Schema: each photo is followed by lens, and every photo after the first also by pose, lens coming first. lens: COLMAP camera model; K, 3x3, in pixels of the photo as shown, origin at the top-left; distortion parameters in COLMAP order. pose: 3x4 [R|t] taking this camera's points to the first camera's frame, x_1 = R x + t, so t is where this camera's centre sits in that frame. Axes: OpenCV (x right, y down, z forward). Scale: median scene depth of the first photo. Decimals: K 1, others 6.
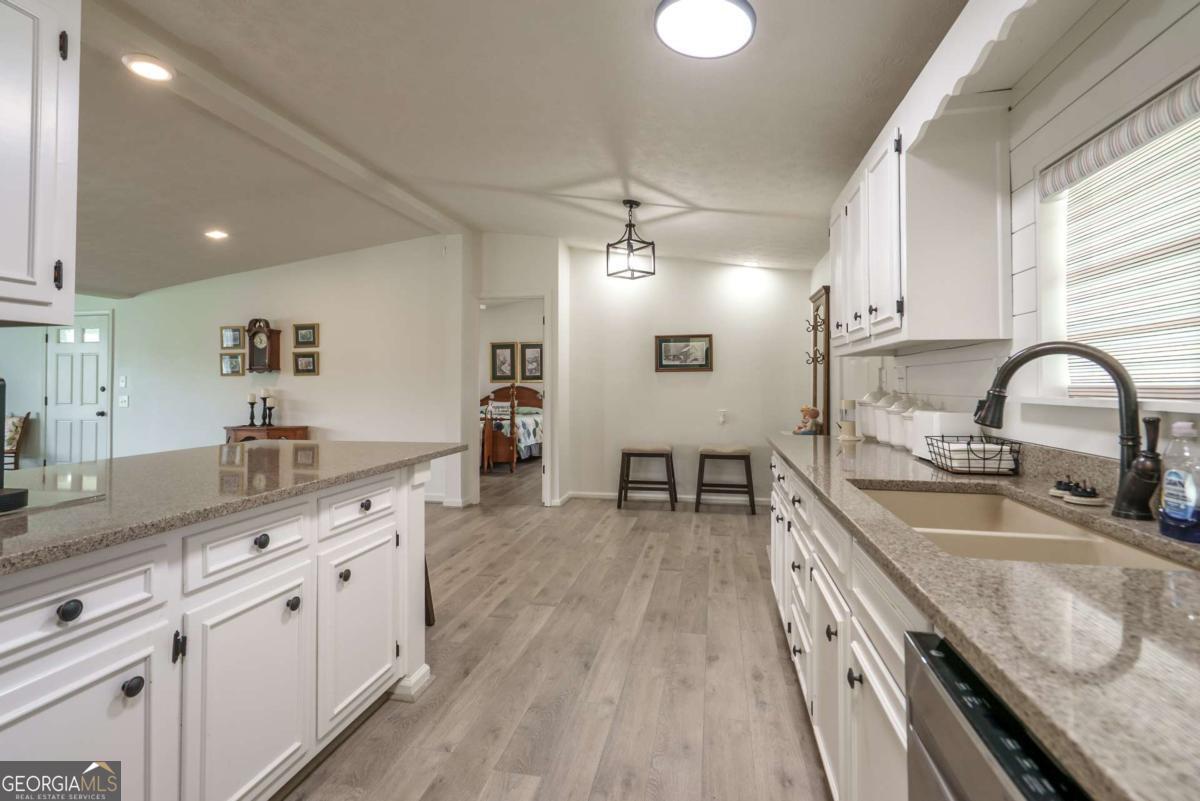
lens RADIAL K [[562.0, 0, 600.5], [0, 562.0, 359.5], [0, 0, 1]] dist [0.000296, 0.000028]
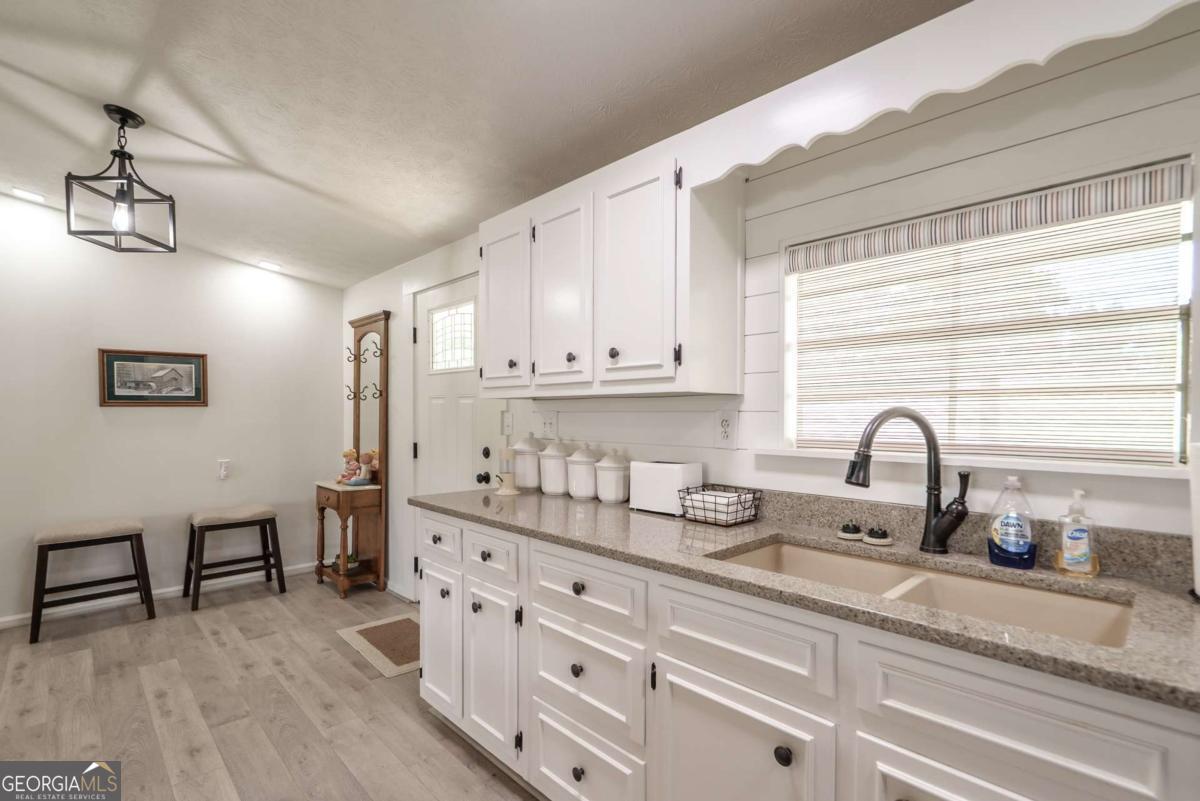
lens RADIAL K [[556.5, 0, 601.3], [0, 556.5, 418.6], [0, 0, 1]] dist [-0.004222, -0.000229]
pose [[0.565789, -0.009715, 0.824493, -0.139197], [-0.034861, 0.998755, 0.035692, -0.008559], [-0.823813, -0.048937, 0.564745, 0.273180]]
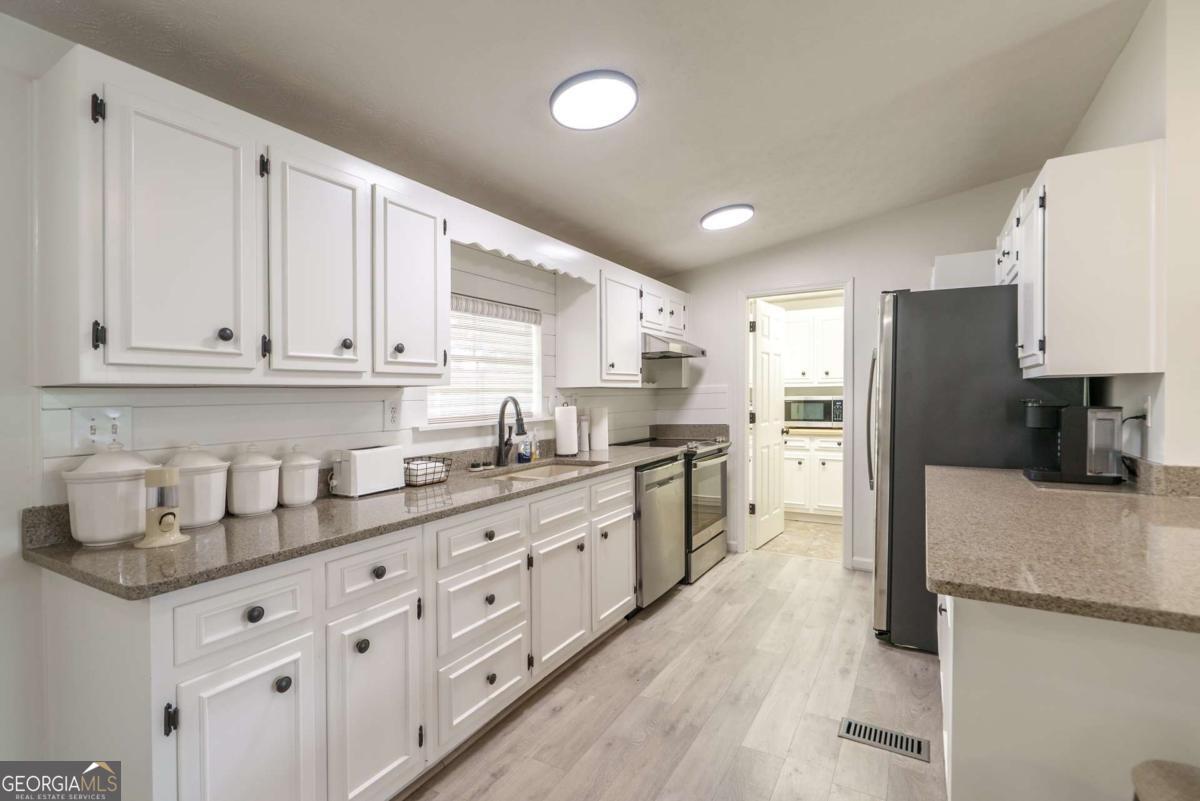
lens RADIAL K [[551.6, 0, 600.0], [0, 551.6, 400.5], [0, 0, 1]] dist [0.000459, 0.000049]
pose [[-0.946088, 0.008723, 0.323793, -0.087360], [-0.000292, 0.999614, -0.027785, 0.015423], [-0.323910, -0.026382, -0.945720, 0.957902]]
